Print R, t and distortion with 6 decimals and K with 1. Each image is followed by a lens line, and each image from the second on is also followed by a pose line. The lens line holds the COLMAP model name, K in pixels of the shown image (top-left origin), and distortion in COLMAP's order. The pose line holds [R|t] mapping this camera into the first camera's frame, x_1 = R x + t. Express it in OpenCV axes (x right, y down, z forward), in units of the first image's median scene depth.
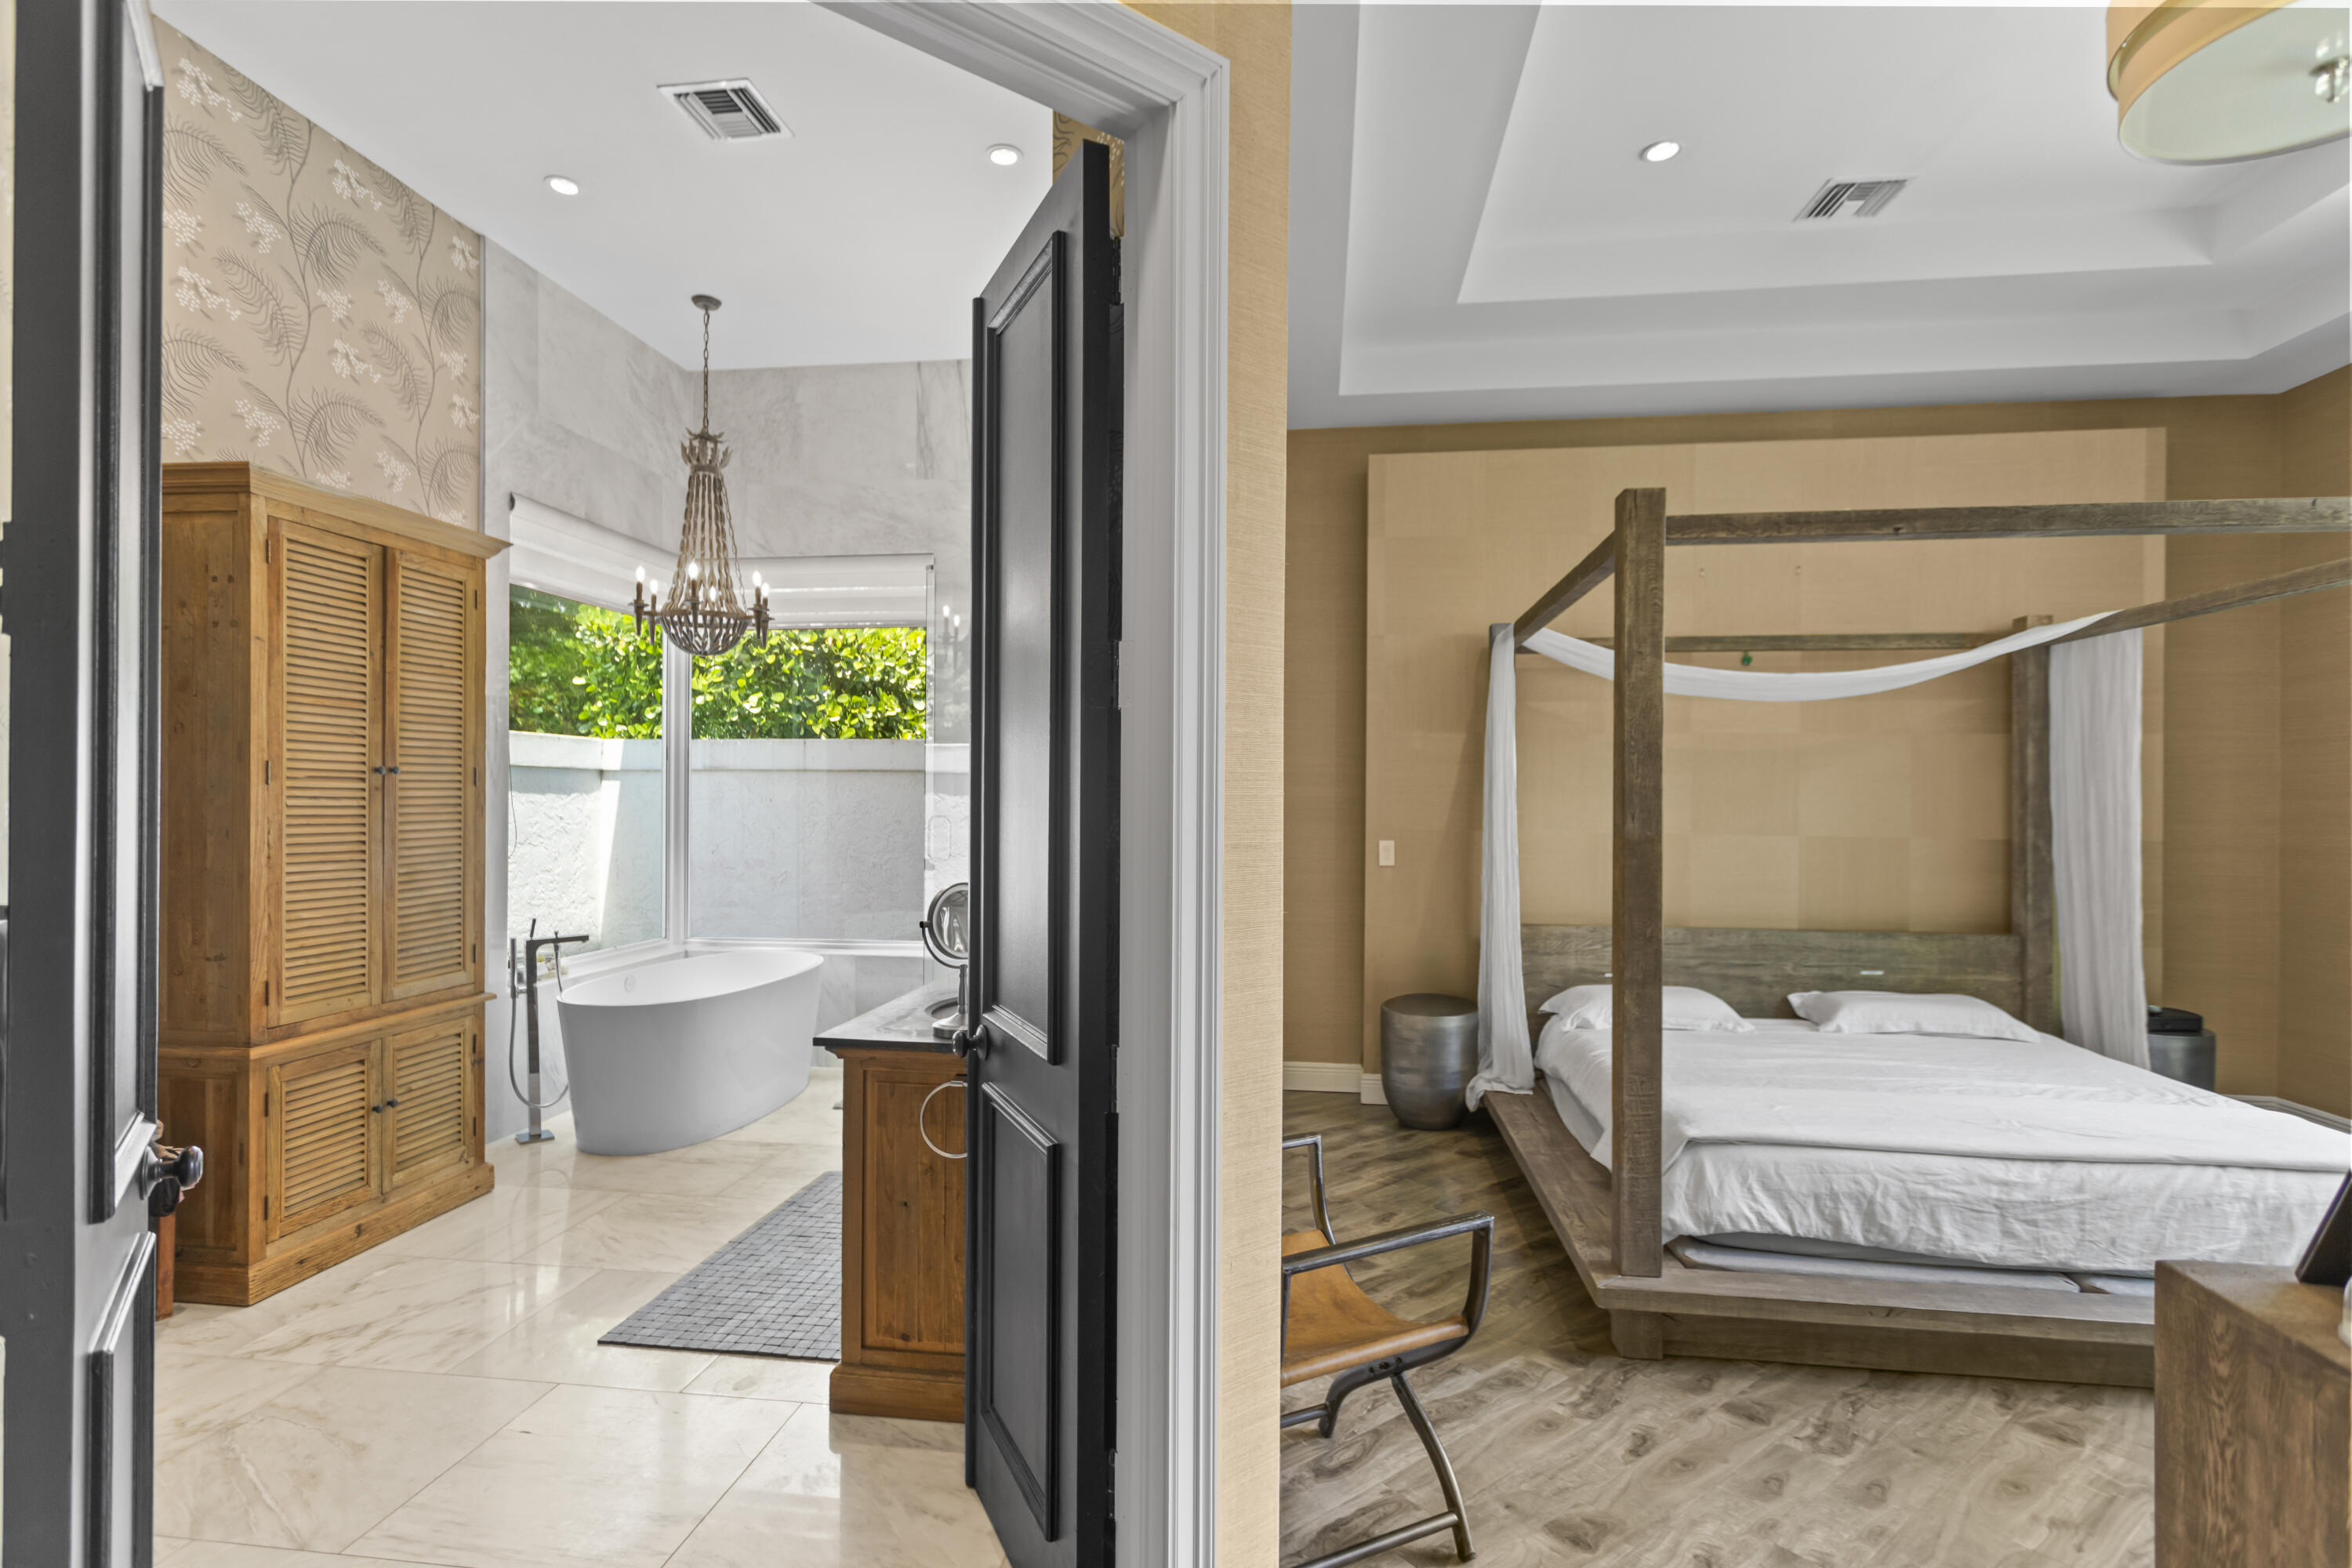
lens RADIAL K [[1119.8, 0, 1176.4], [0, 1119.8, 795.1], [0, 0, 1]] dist [0.001647, 0.000967]
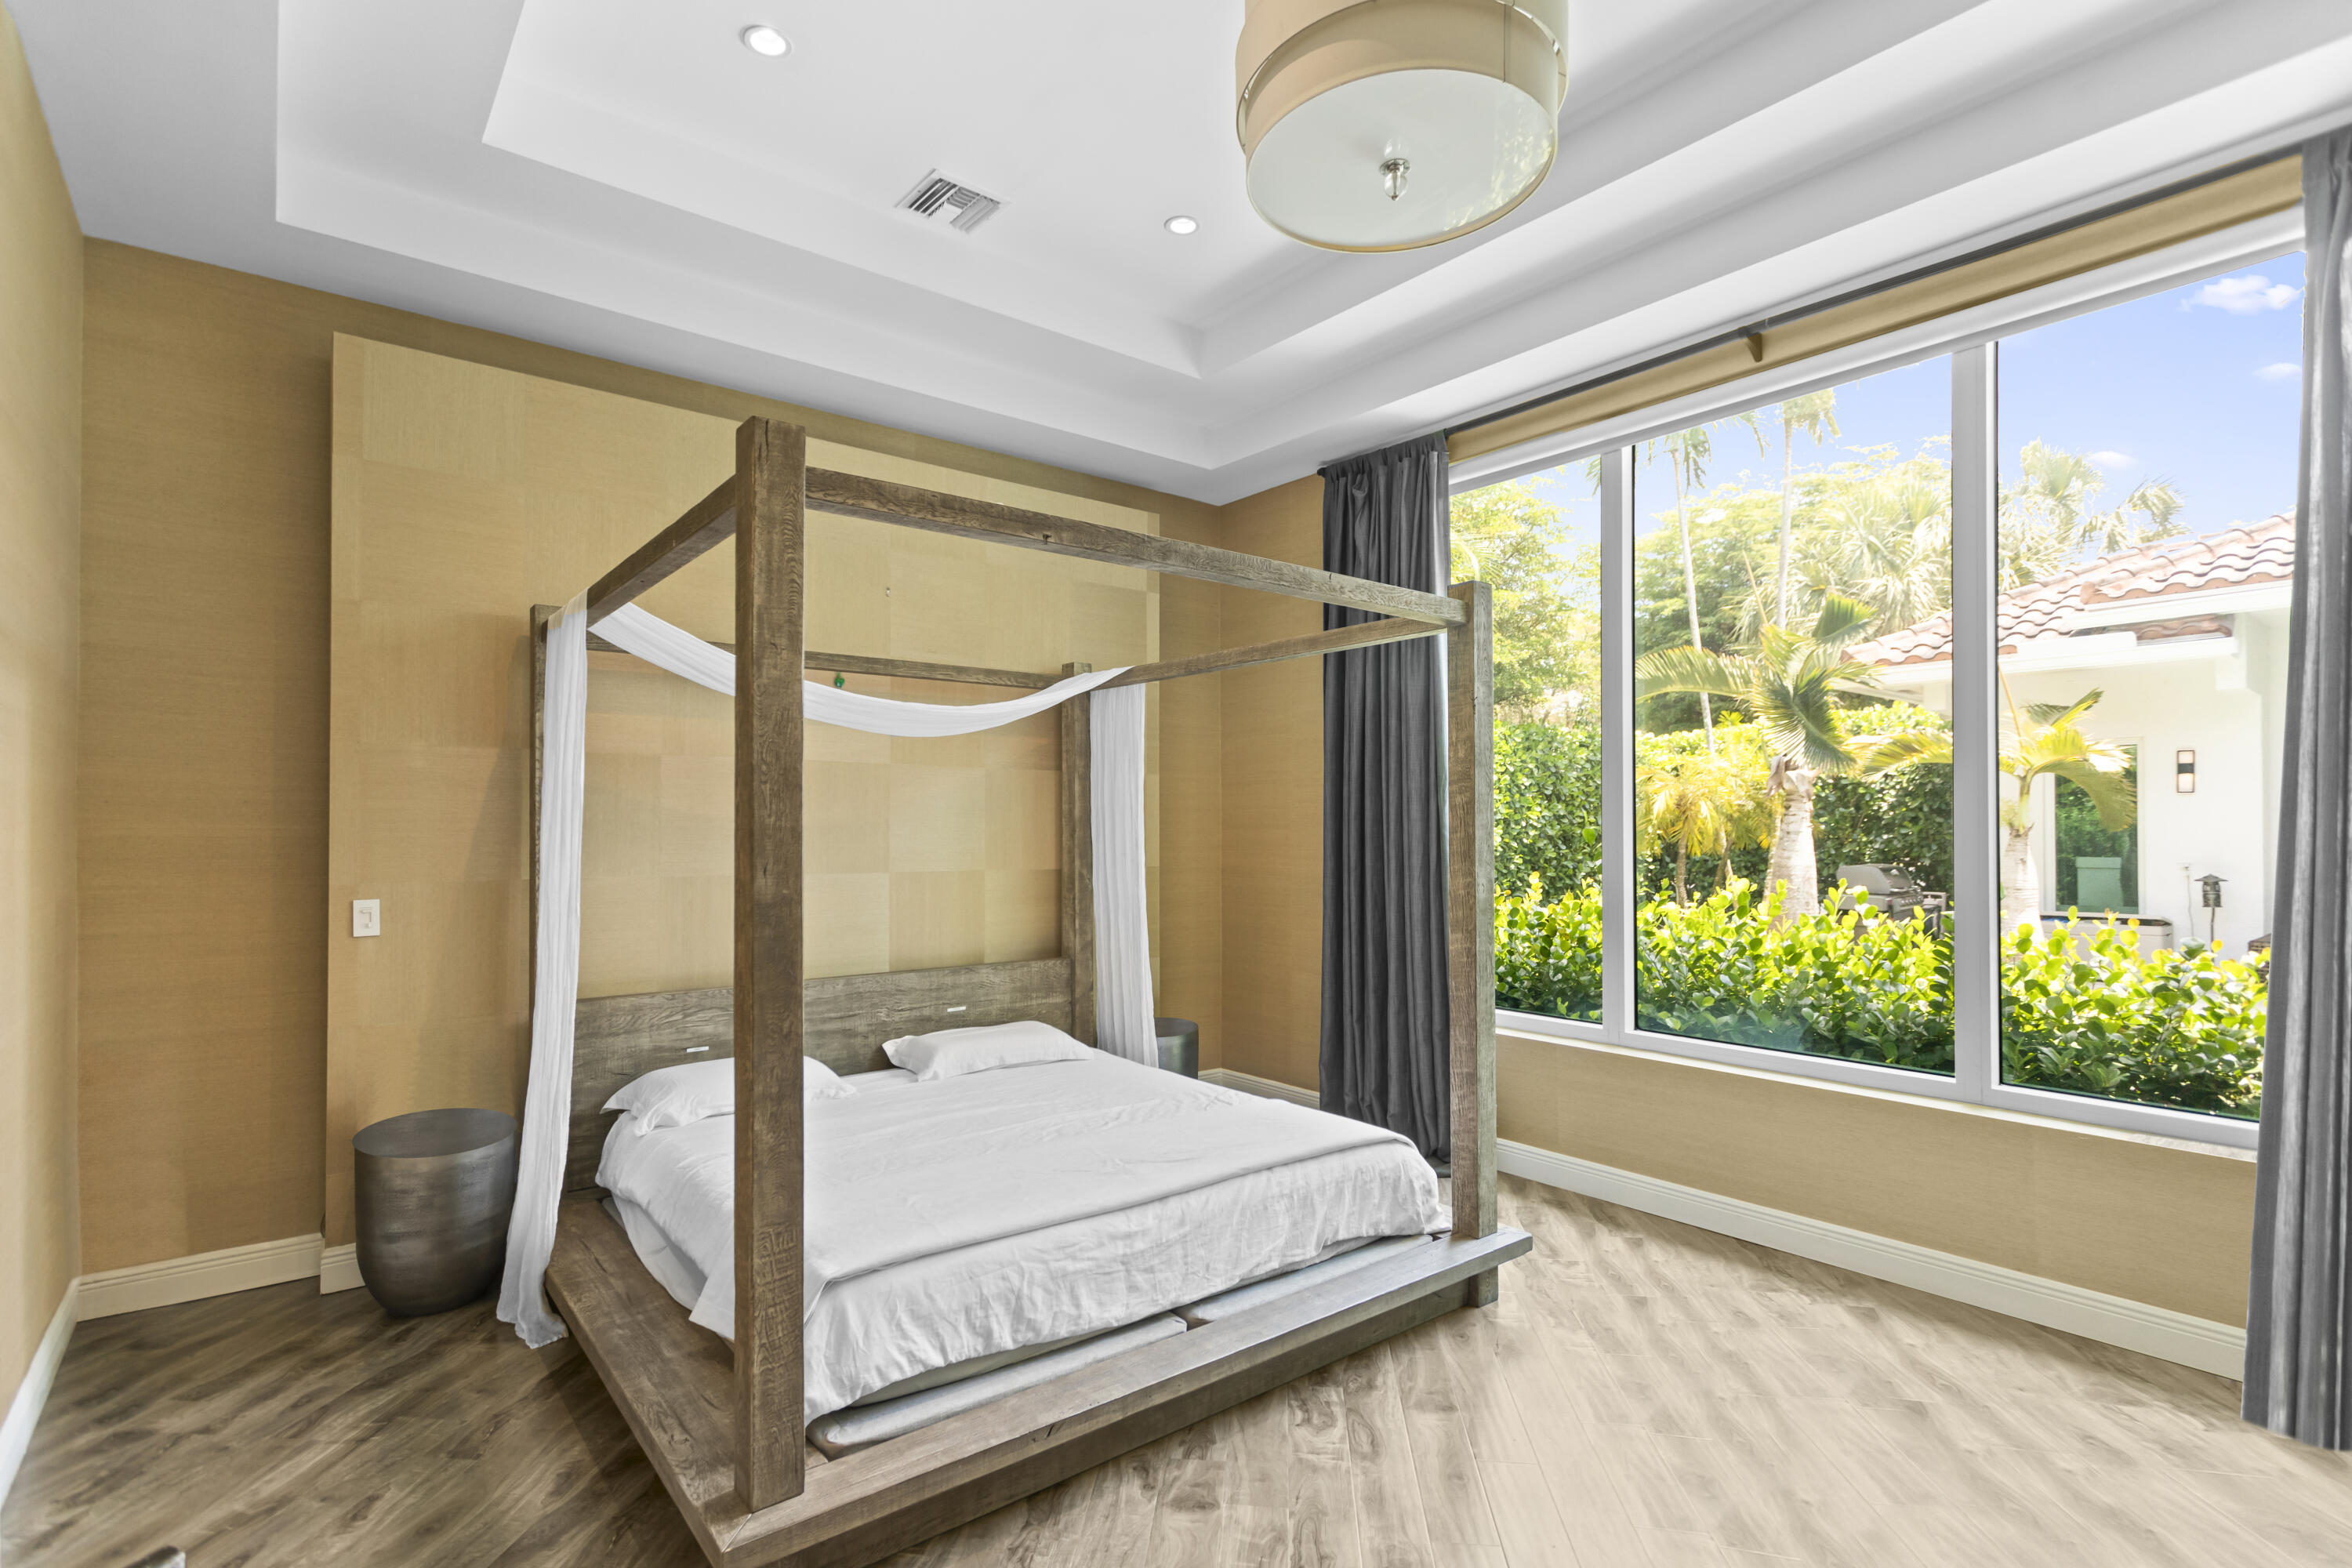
lens RADIAL K [[1119.8, 0, 1148.1], [0, 1119.8, 818.0], [0, 0, 1]] dist [0.001647, 0.000967]
pose [[0.705130, -0.000180, 0.709078, 0.059925], [0.002723, 0.999993, -0.002455, -0.010238], [-0.709073, 0.003662, 0.705126, 0.274916]]
